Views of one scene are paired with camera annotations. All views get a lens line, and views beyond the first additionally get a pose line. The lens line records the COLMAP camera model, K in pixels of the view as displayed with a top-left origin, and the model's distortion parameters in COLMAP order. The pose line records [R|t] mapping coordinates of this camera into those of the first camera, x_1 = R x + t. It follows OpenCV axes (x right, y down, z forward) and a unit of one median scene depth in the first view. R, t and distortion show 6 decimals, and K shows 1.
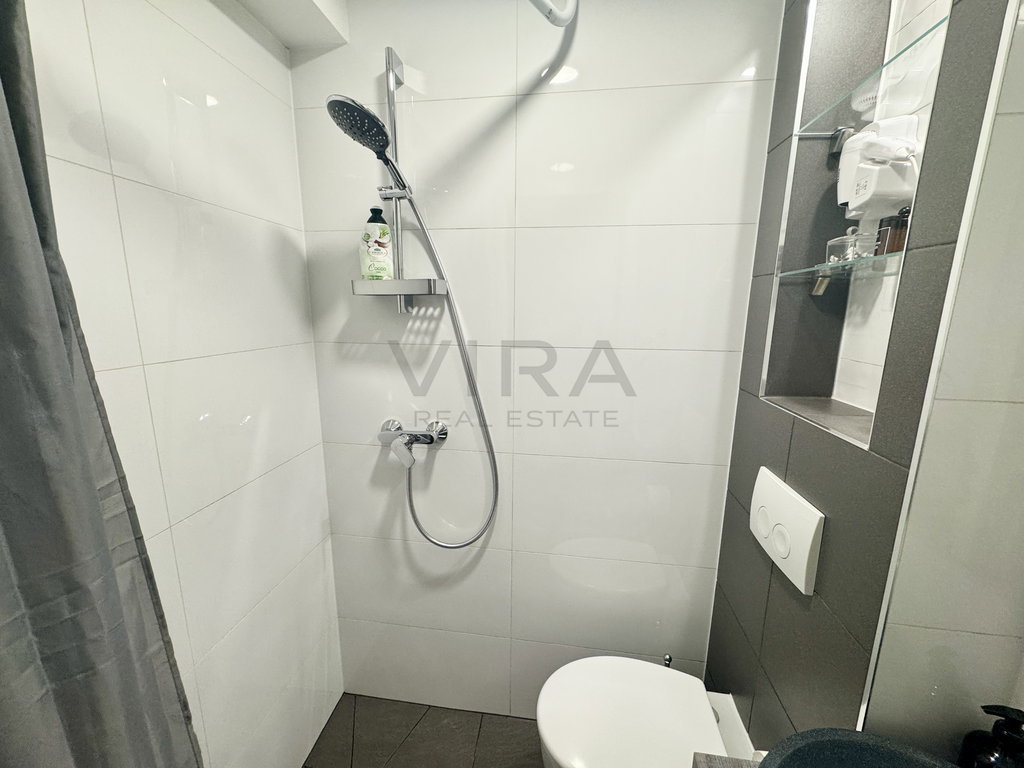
lens RADIAL K [[408.3, 0, 510.8], [0, 408.3, 384.1], [0, 0, 1]] dist [0.003052, -0.000115]
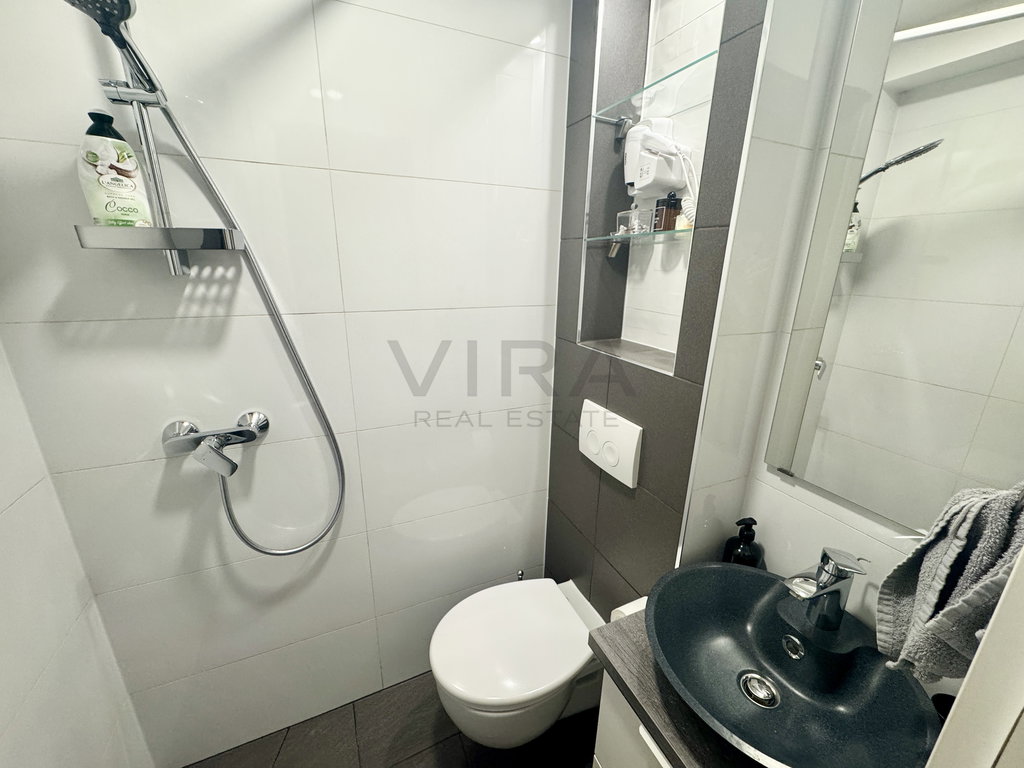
lens RADIAL K [[408.3, 0, 509.9], [0, 408.3, 384.6], [0, 0, 1]] dist [0.003052, -0.000115]
pose [[0.847592, -0.150510, 0.508857, -0.172905], [0.092688, 0.986183, 0.137304, -0.029006], [-0.522491, -0.069213, 0.849831, 0.064492]]
